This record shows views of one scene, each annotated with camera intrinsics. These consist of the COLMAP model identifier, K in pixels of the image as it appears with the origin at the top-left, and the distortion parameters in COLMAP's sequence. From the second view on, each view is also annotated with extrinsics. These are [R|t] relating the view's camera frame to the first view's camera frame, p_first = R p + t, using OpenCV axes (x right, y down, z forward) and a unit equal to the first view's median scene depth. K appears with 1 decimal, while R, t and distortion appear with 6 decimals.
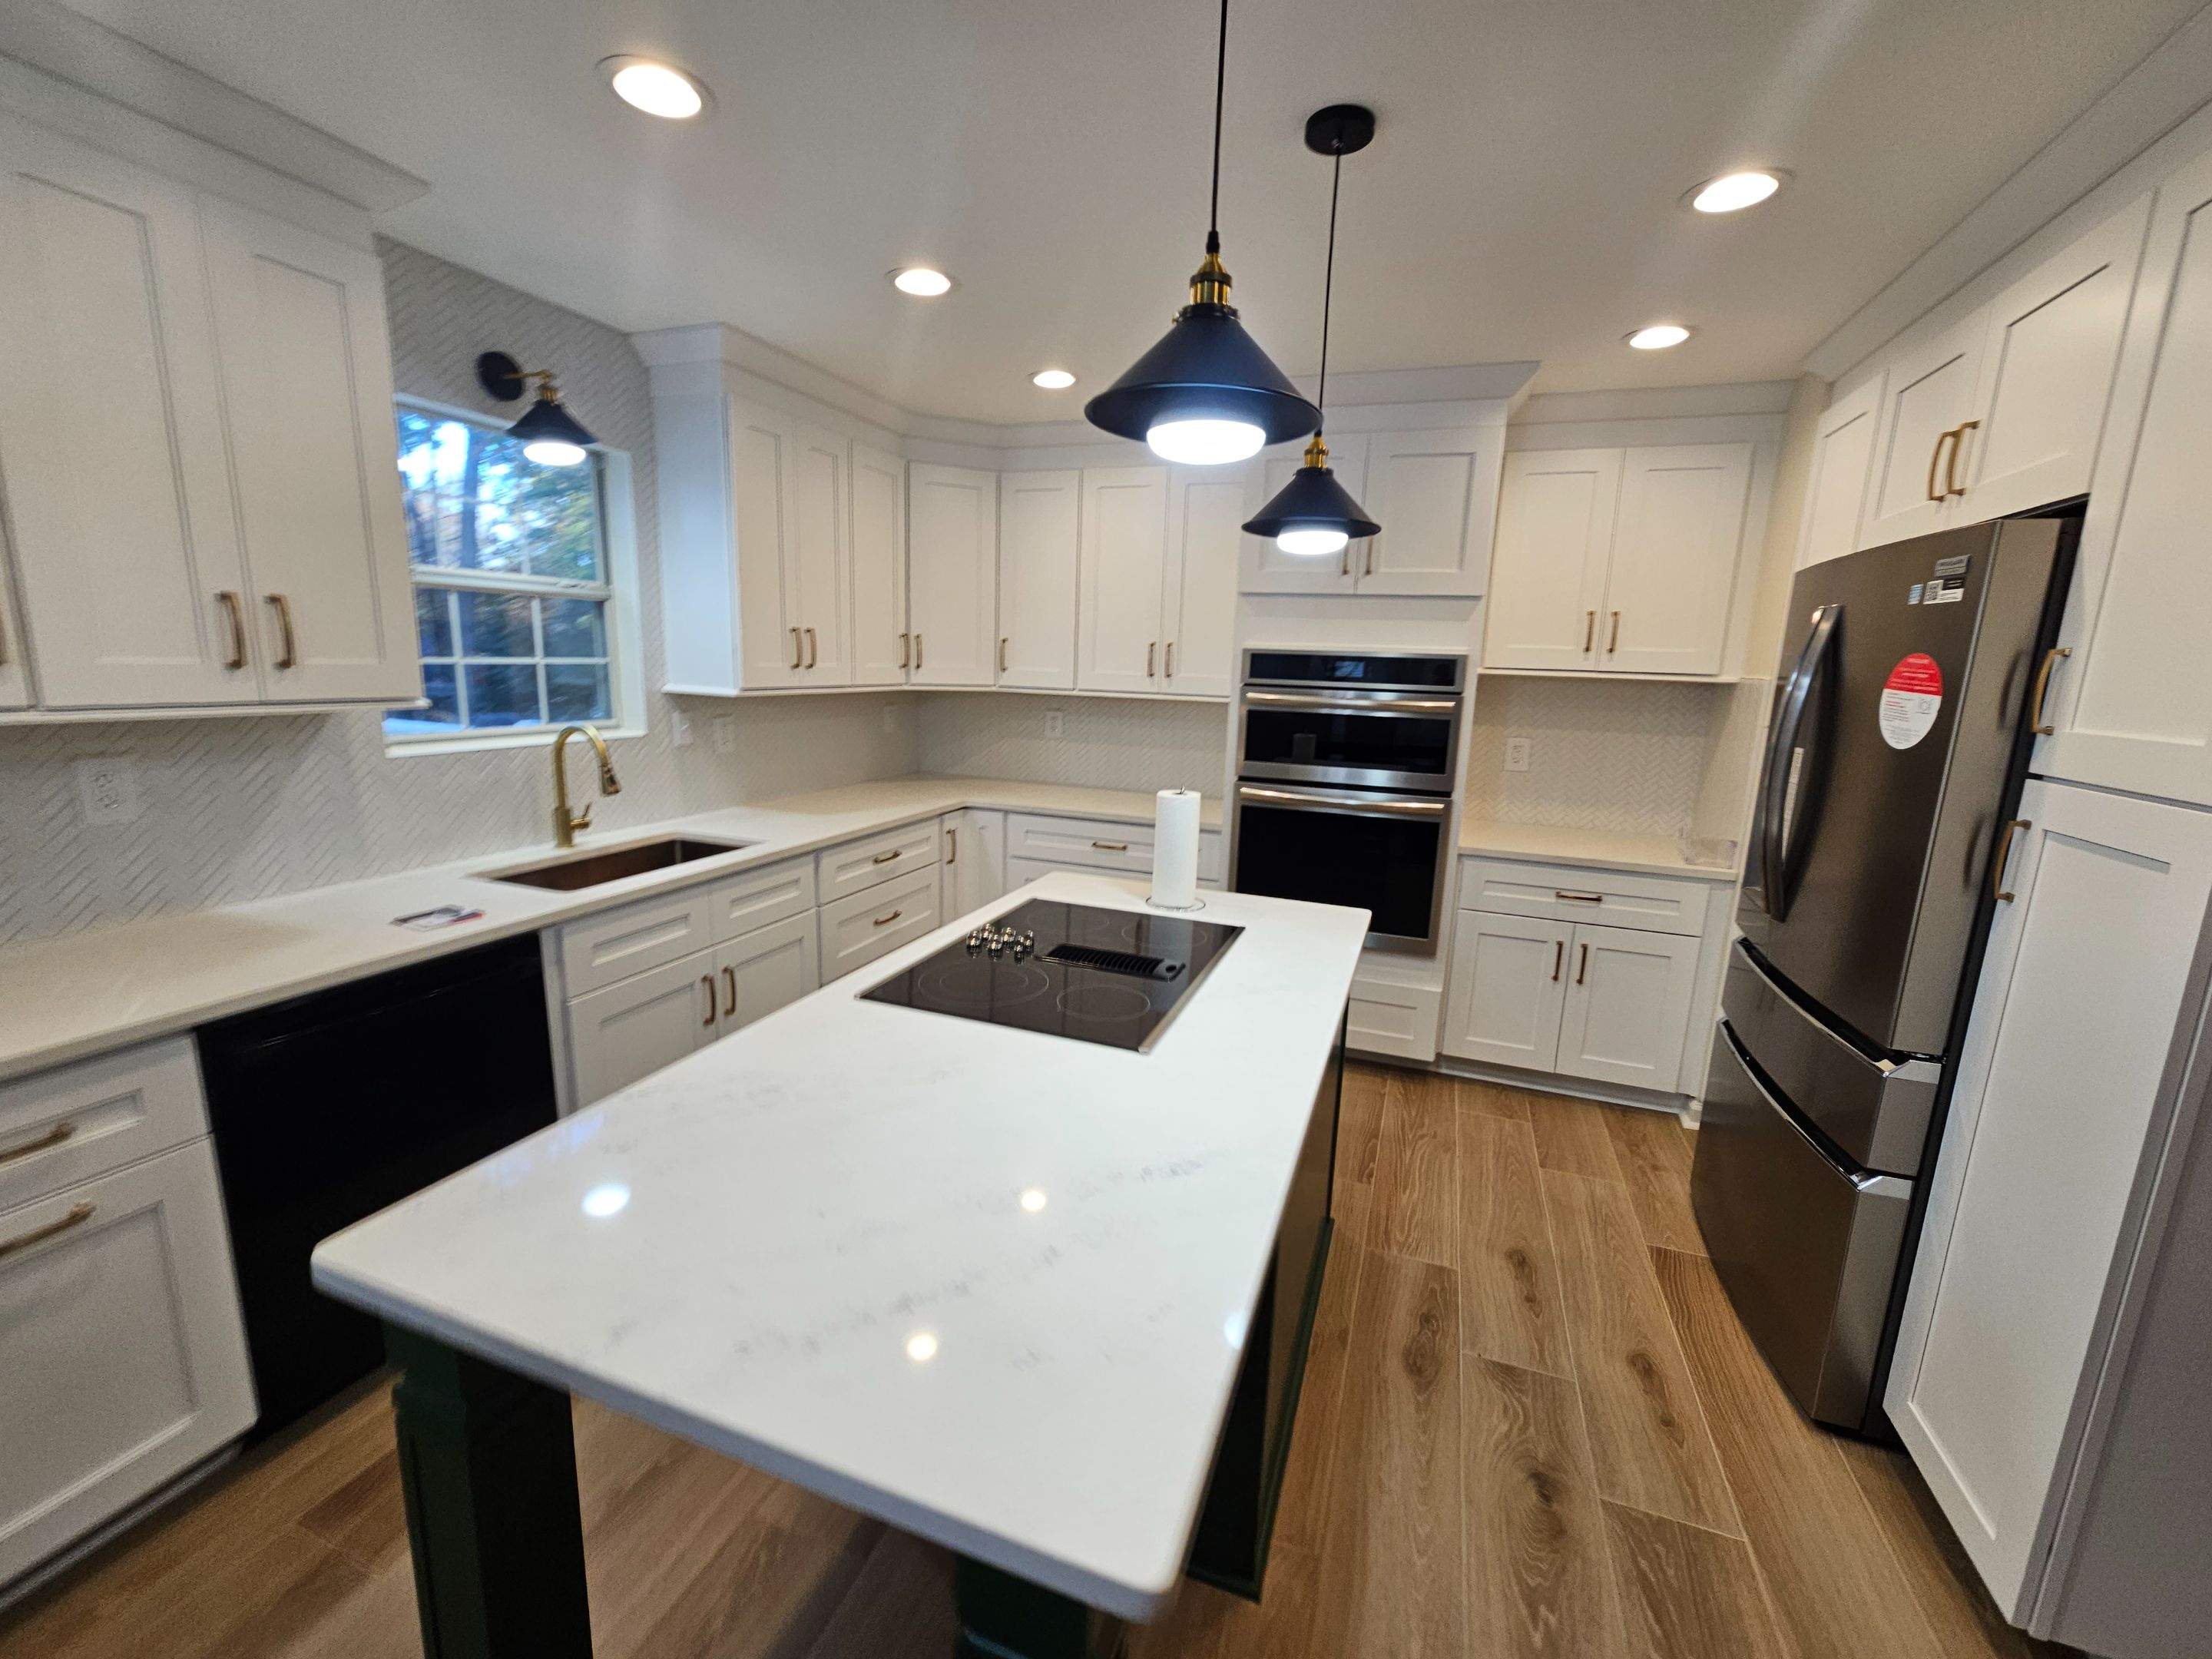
lens RADIAL K [[905.4, 0, 1113.1], [0, 905.4, 825.1], [0, 0, 1]] dist [-0.007308, 0.001674]
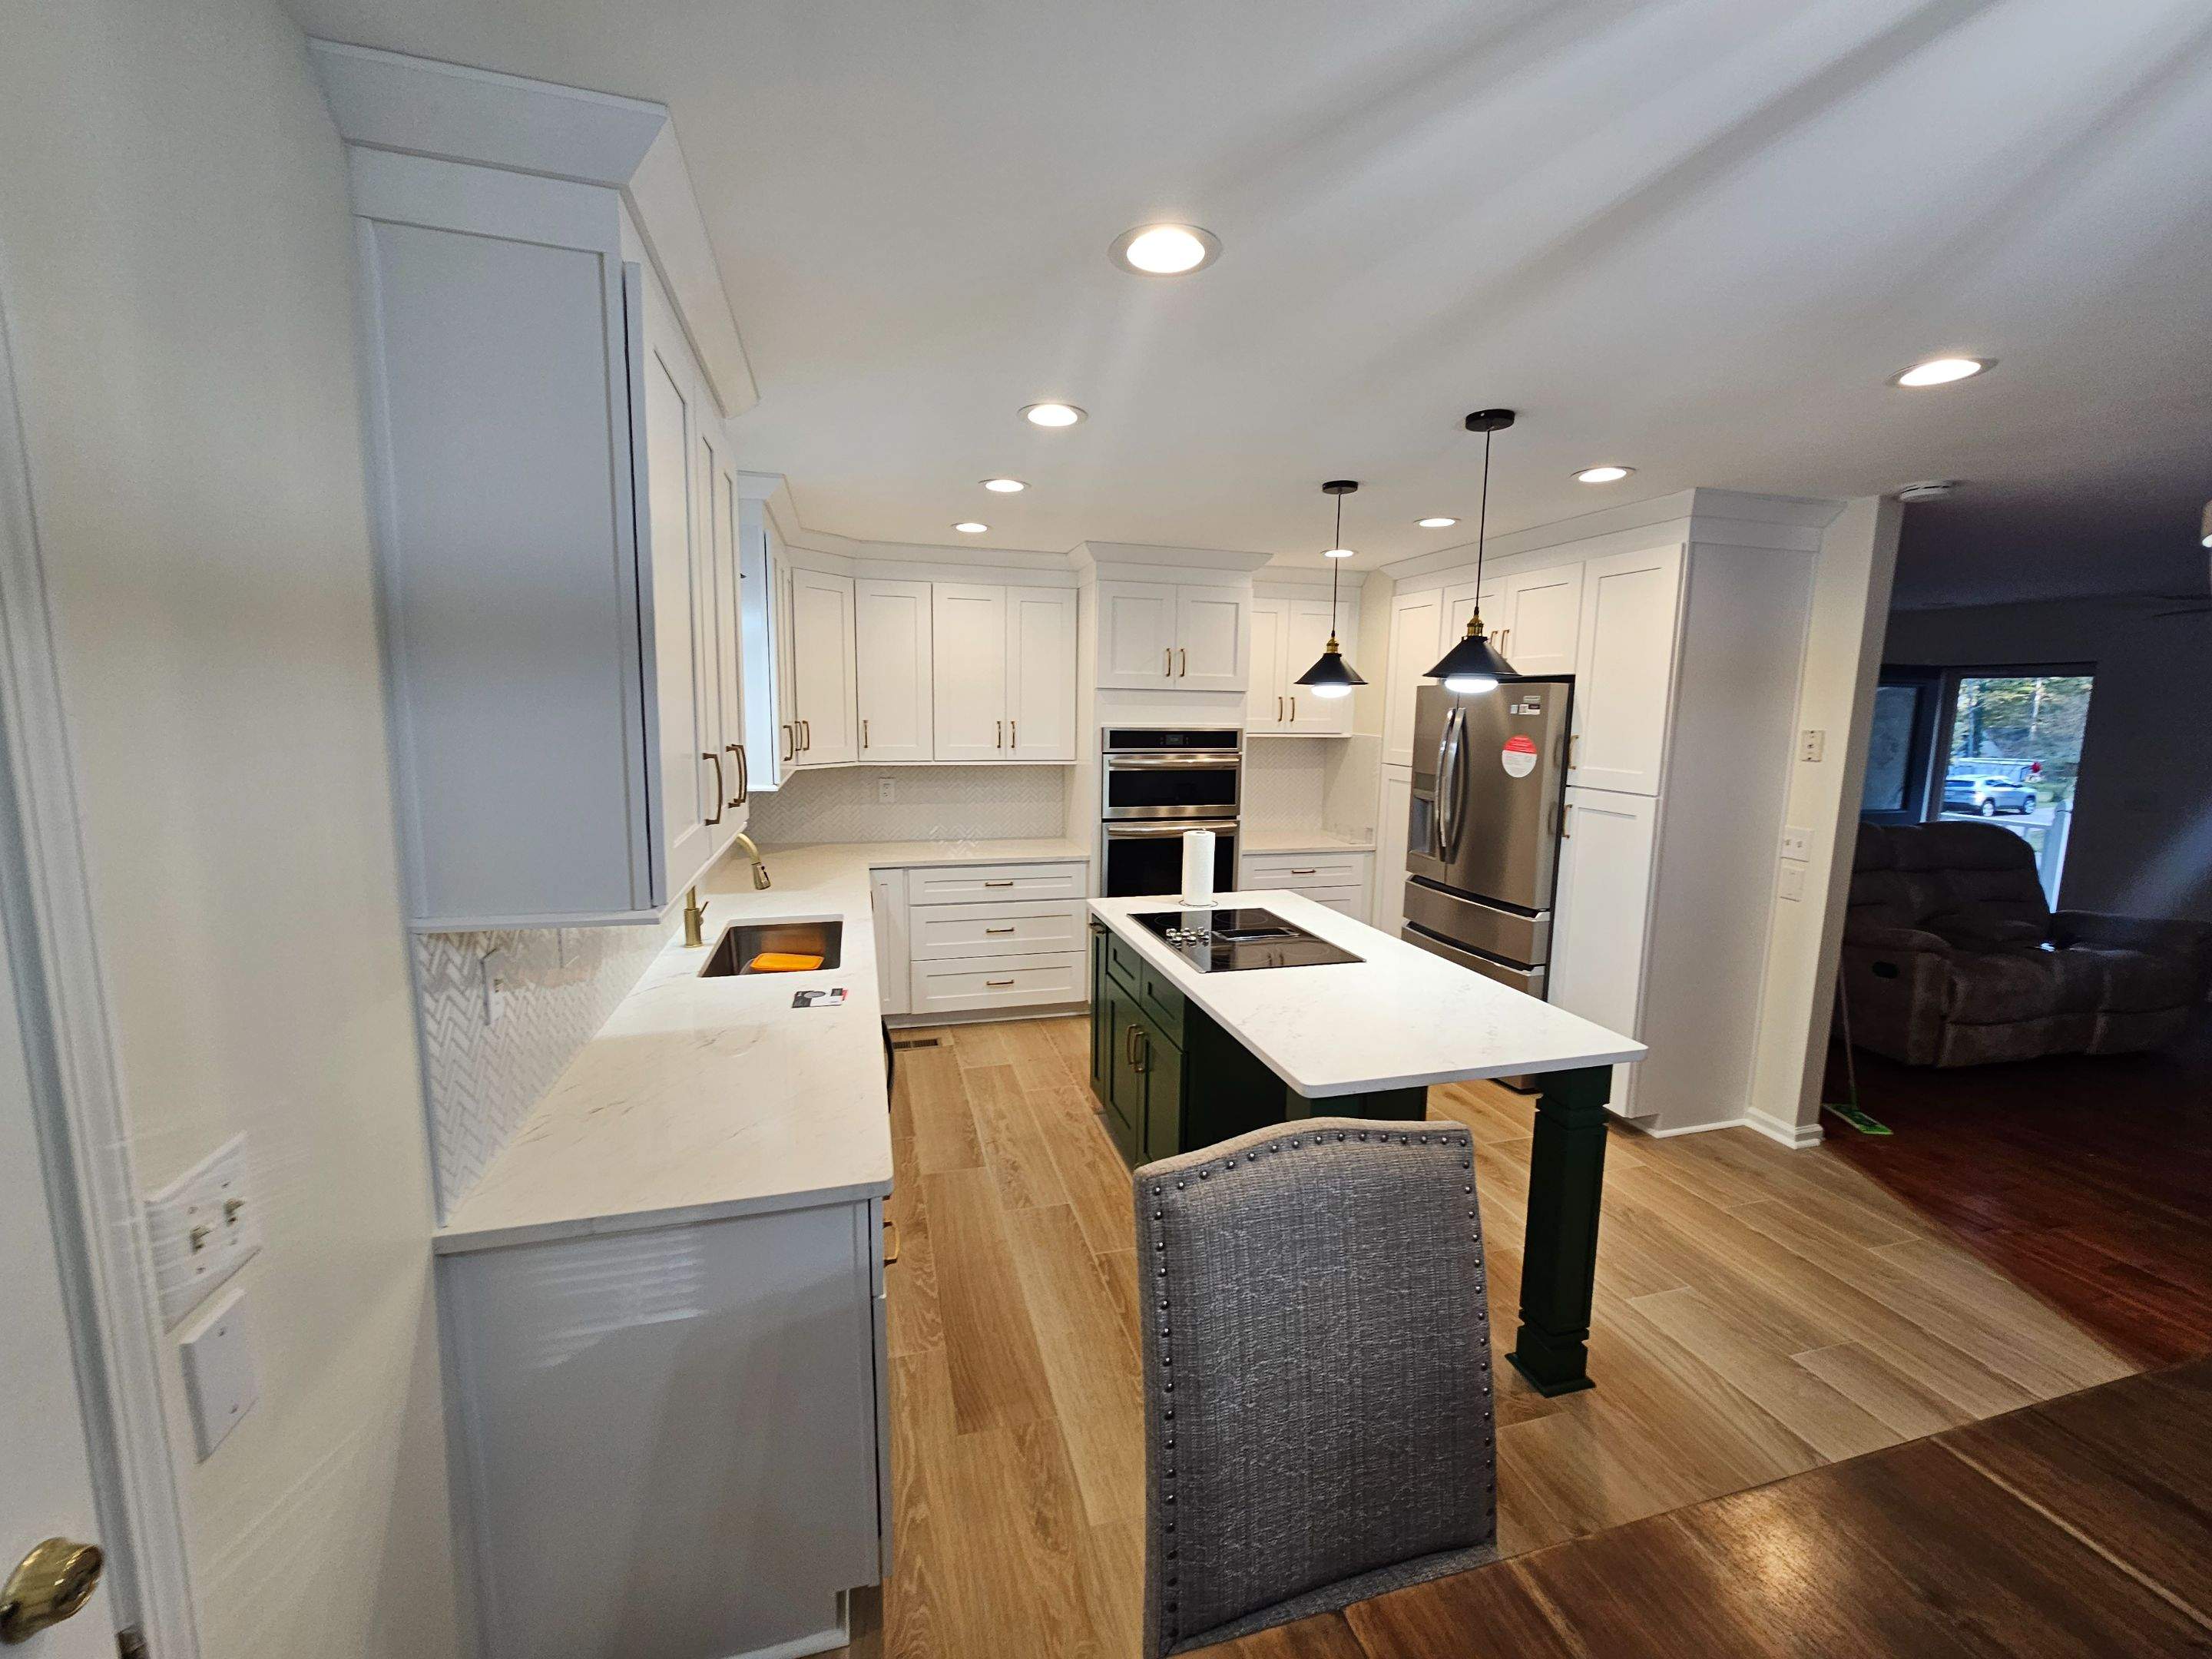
lens RADIAL K [[905.4, 0, 1107.5], [0, 905.4, 821.8], [0, 0, 1]] dist [-0.007308, 0.001674]
pose [[0.813051, -0.098638, 0.573776, -0.790318], [0.119308, 0.992856, 0.001619, -0.062153], [-0.569836, 0.067140, 0.819011, -0.162525]]
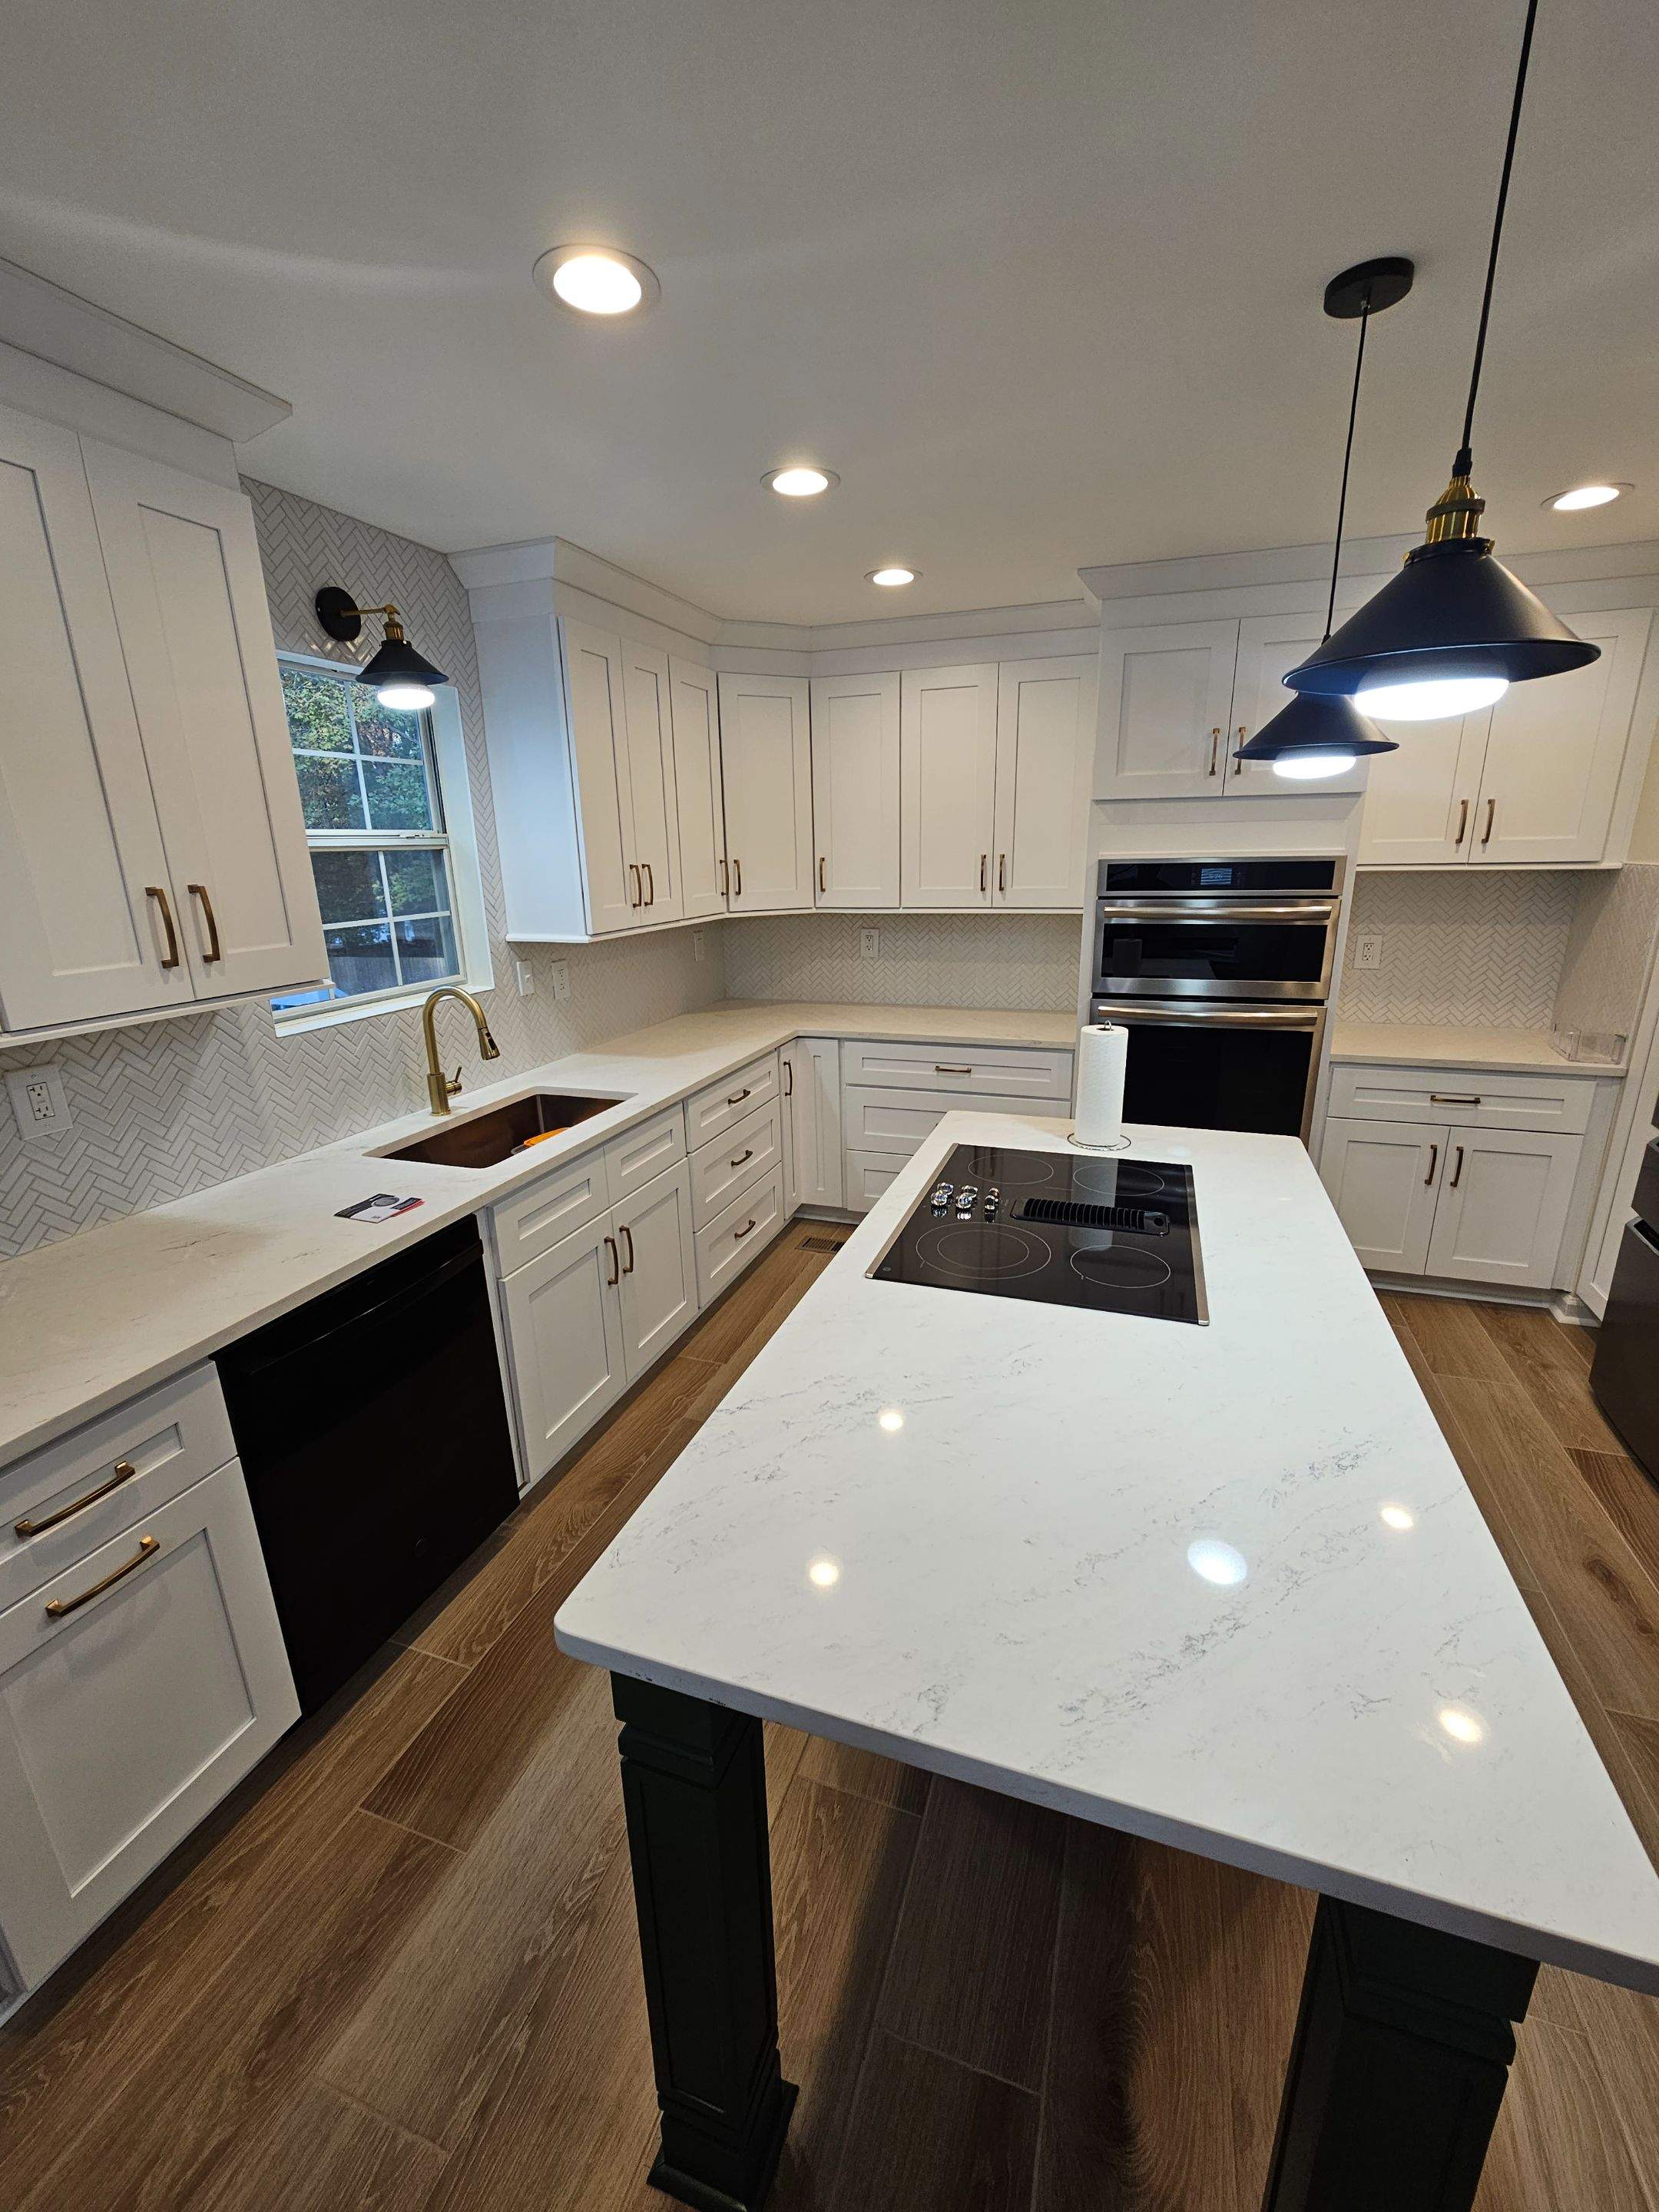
lens RADIAL K [[905.4, 0, 826.8], [0, 905.4, 1107.3], [0, 0, 1]] dist [-0.007308, 0.001674]
pose [[0.998408, -0.056314, -0.003179, -0.184442], [0.056358, 0.993733, 0.096535, -0.051454], [-0.002278, -0.096560, 0.995325, 0.027679]]
